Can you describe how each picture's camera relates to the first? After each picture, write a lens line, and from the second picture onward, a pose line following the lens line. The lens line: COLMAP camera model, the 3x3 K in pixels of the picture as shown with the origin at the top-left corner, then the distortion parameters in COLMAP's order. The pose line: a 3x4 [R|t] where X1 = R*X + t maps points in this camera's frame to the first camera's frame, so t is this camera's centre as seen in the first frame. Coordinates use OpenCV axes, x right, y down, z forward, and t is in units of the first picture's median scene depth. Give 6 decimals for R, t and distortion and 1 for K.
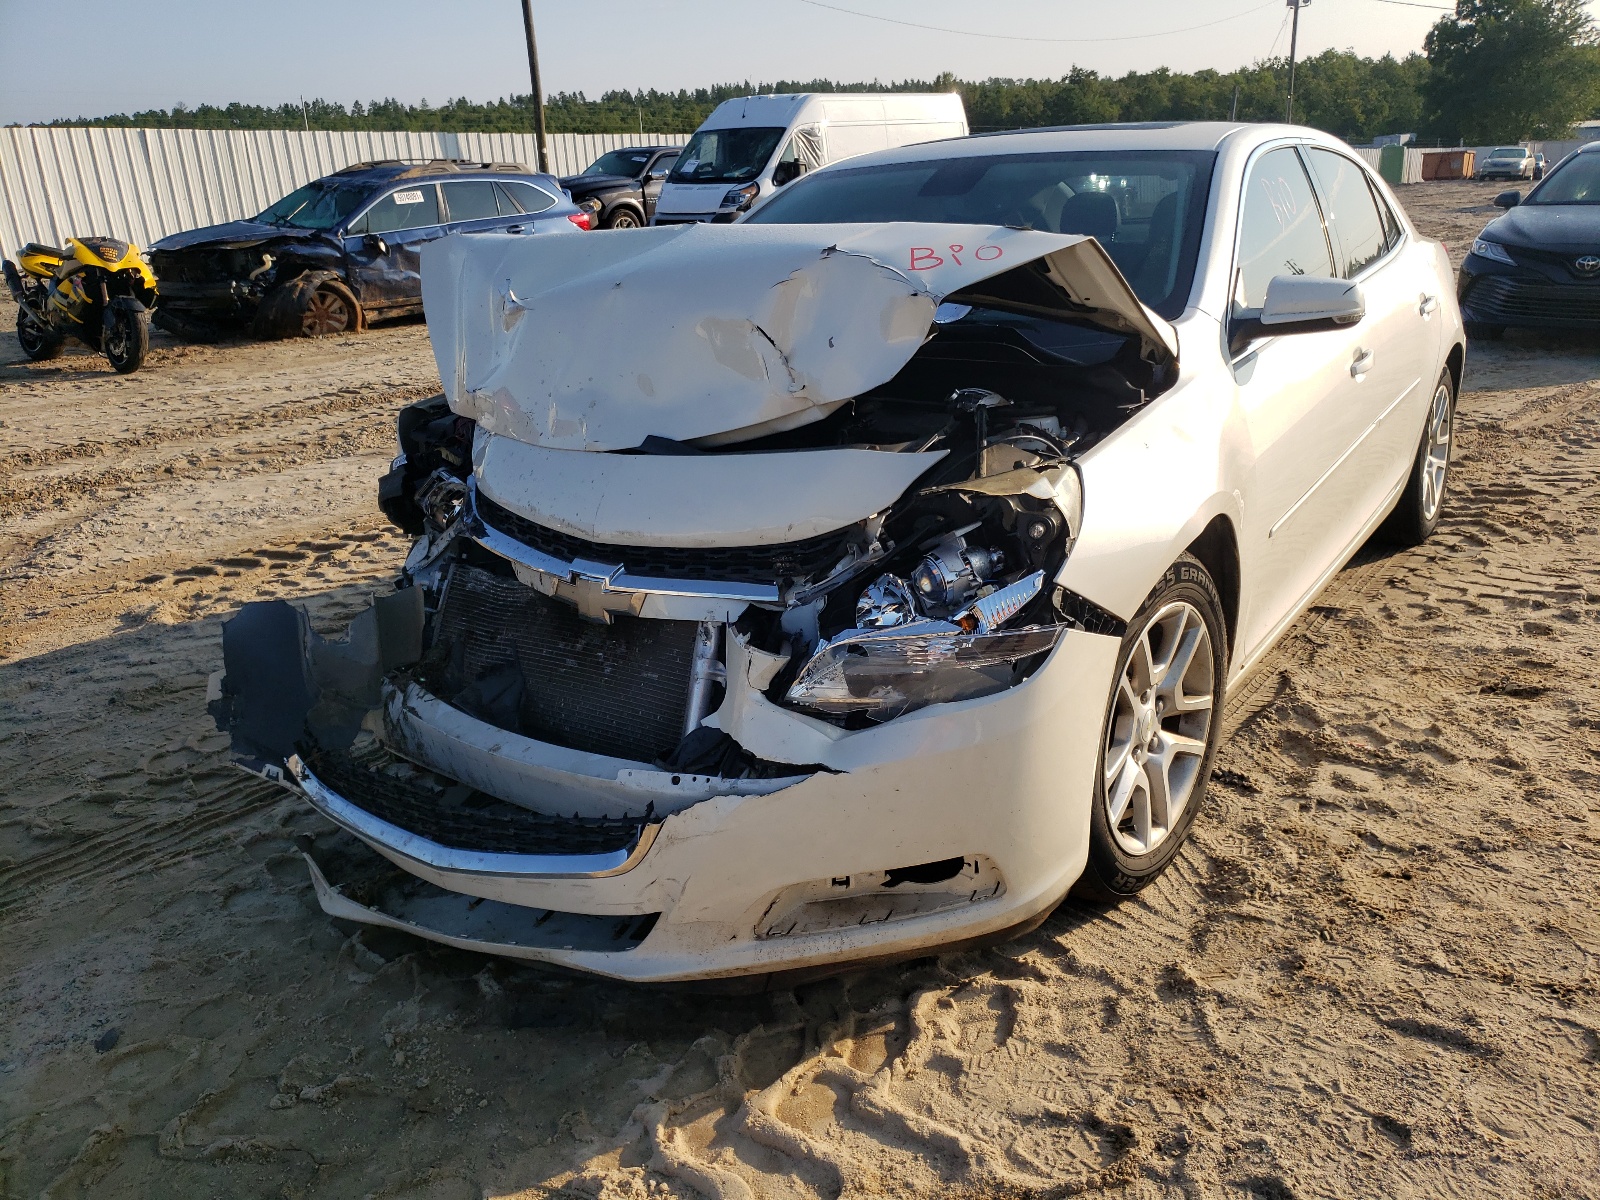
lens RADIAL K [[1212.4, 0, 800.0], [0, 1212.4, 600.0], [0, 0, 1]] dist [0.080490, -0.079148]
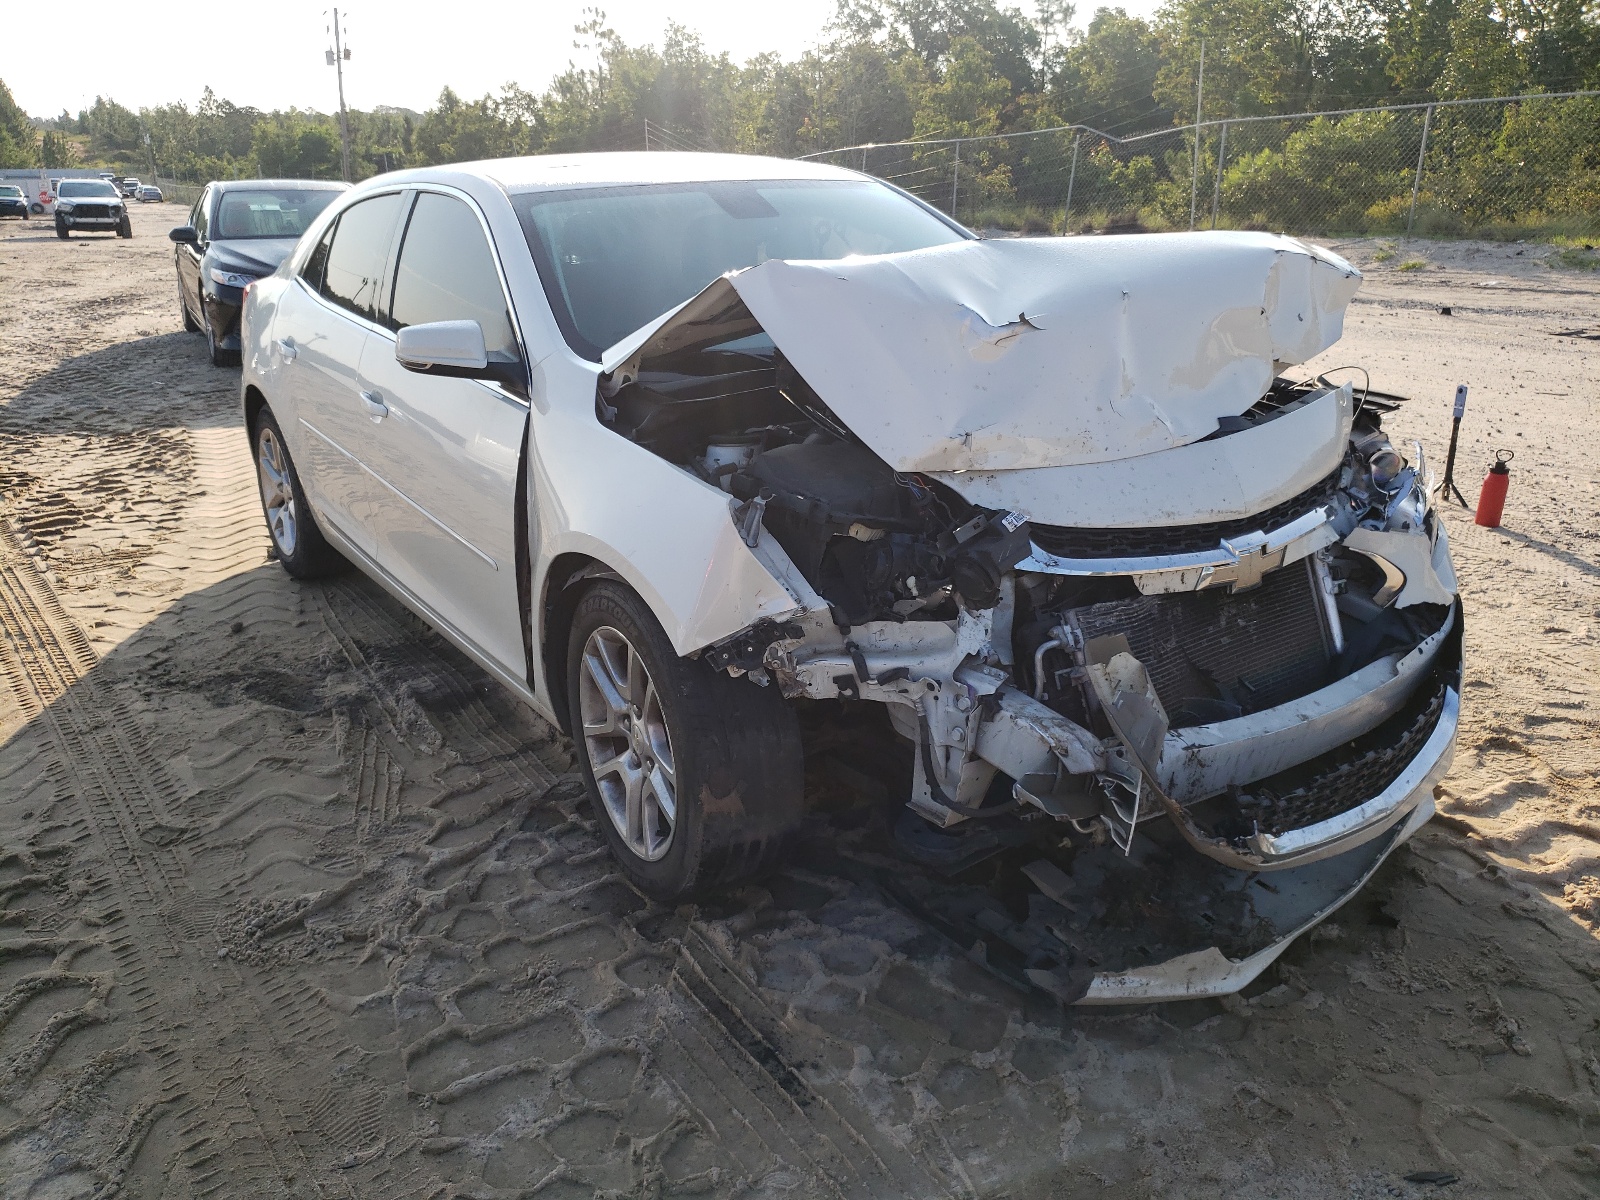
lens RADIAL K [[1212.4, 0, 800.0], [0, 1212.4, 600.0], [0, 0, 1]] dist [0.080490, -0.079148]
pose [[0.363703, -0.277914, 0.889092, -1.333239], [0.296486, 0.939358, 0.172342, -0.291039], [-0.883072, 0.200922, 0.424045, 0.906934]]
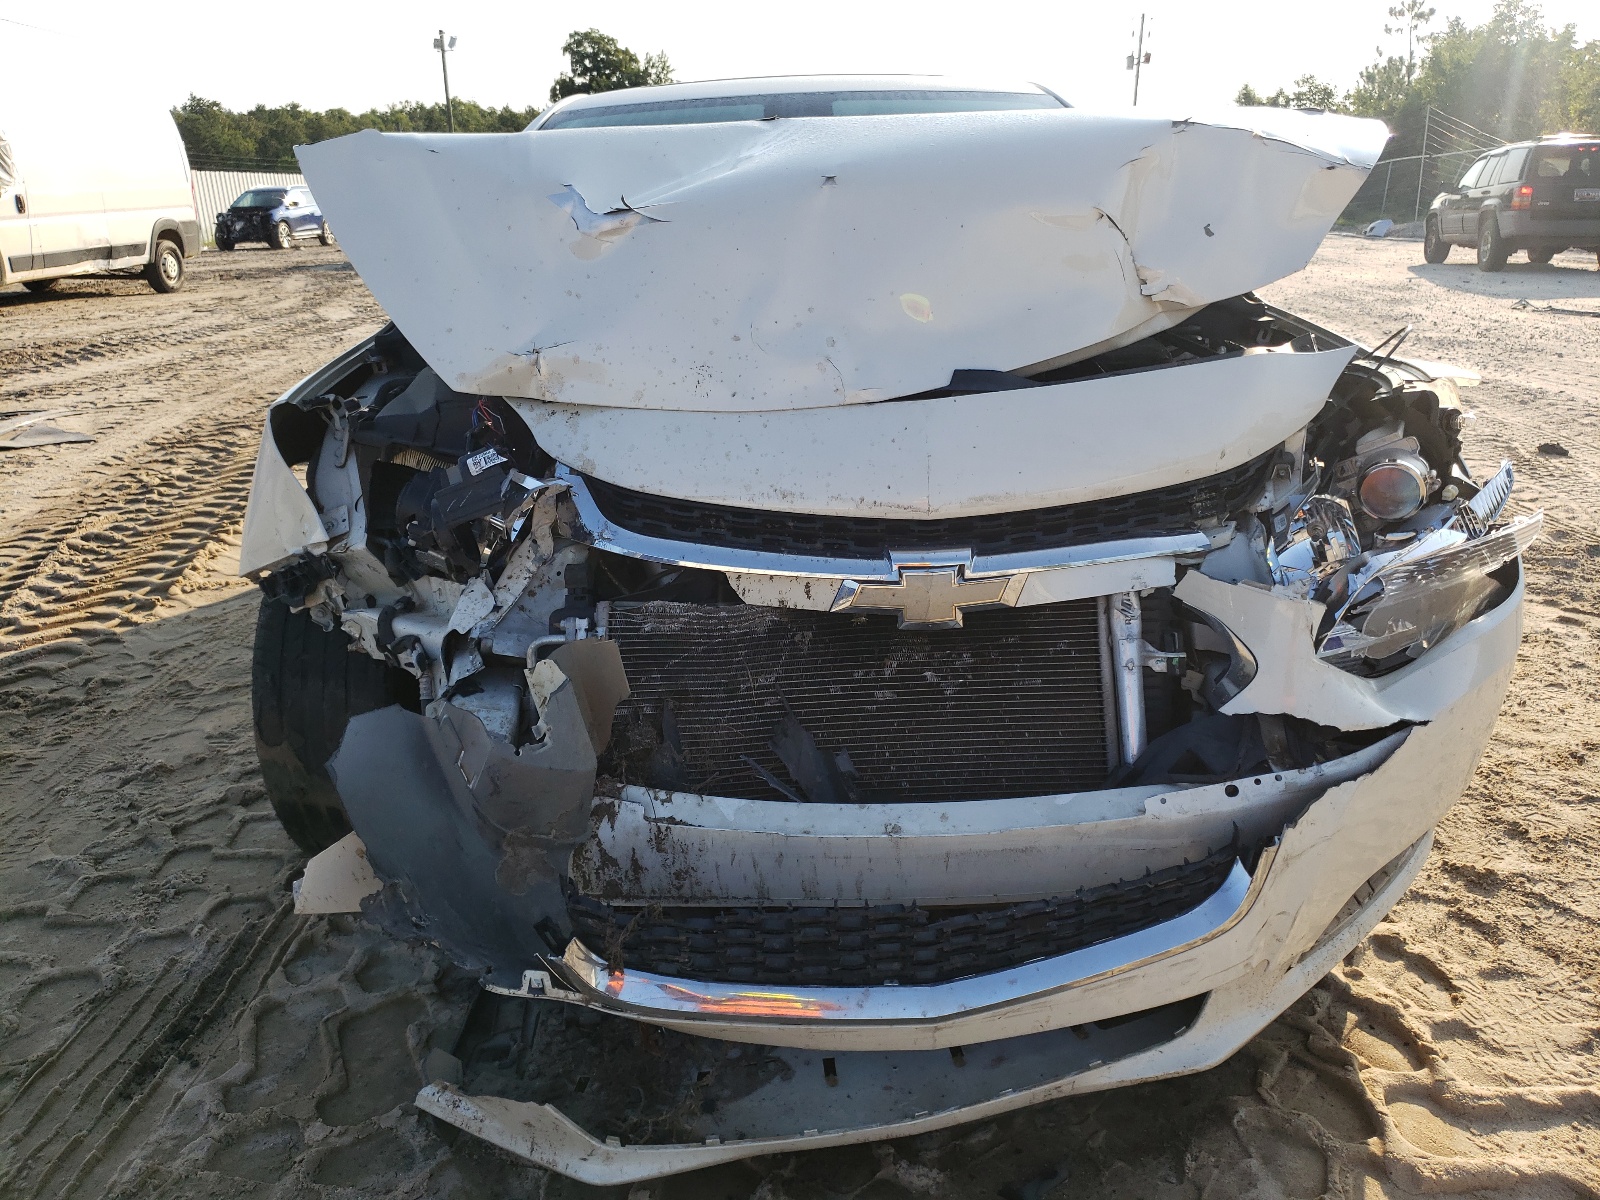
lens RADIAL K [[1212.4, 0, 800.0], [0, 1212.4, 600.0], [0, 0, 1]] dist [0.080490, -0.079148]
pose [[0.815538, -0.165997, 0.554386, -0.648488], [0.179851, 0.983241, 0.029834, -0.036268], [-0.550047, 0.075376, 0.831725, 0.445895]]
